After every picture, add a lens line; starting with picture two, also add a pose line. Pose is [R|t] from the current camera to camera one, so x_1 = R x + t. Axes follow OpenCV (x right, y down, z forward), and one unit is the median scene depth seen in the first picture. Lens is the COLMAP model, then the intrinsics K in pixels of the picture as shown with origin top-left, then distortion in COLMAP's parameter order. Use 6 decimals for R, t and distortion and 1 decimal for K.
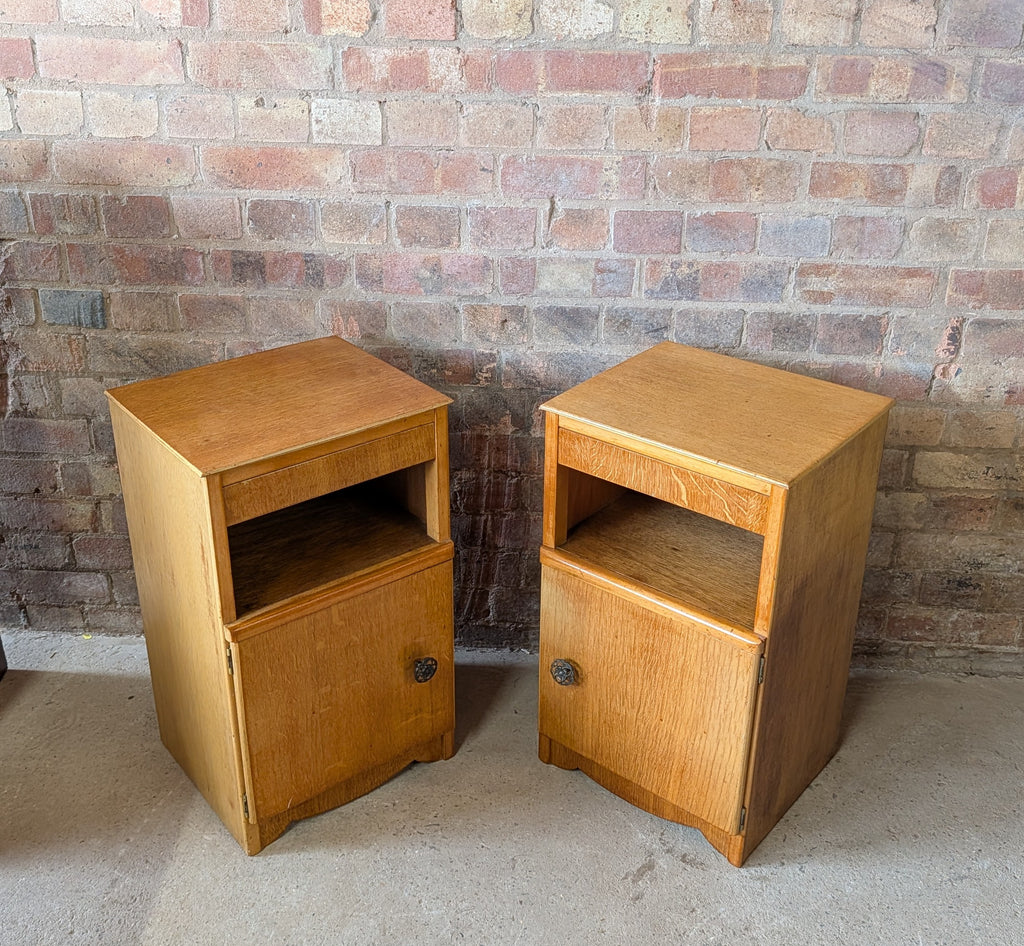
lens RADIAL K [[1178.8, 0, 500.0], [0, 1178.8, 442.2], [0, 0, 1]] dist [0.013953, 0.000000]
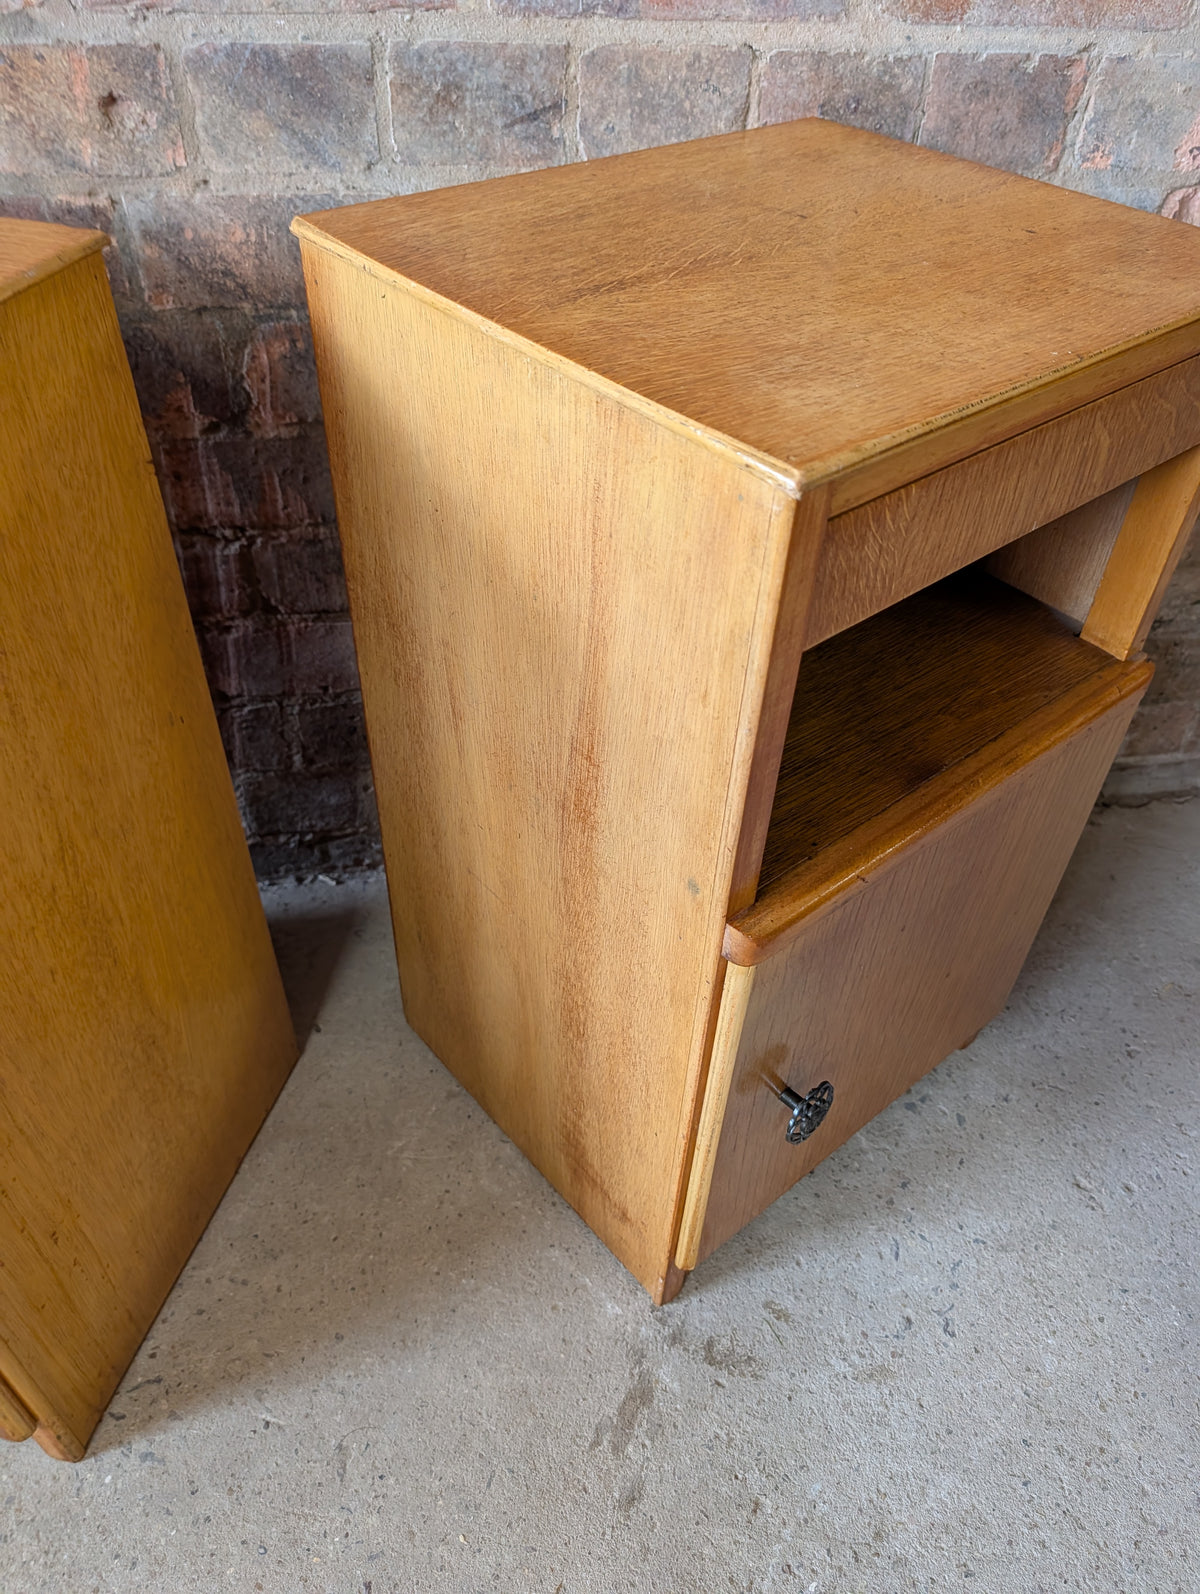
lens RADIAL K [[1160.6, 0, 603.9], [0, 1160.6, 818.1], [0, 0, 1]] dist [0.003149, -0.011100]
pose [[0.970333, -0.142845, 0.195062, 0.051636], [0.077140, 0.947549, 0.310162, 0.005209], [-0.229136, -0.285913, 0.930457, 0.598756]]
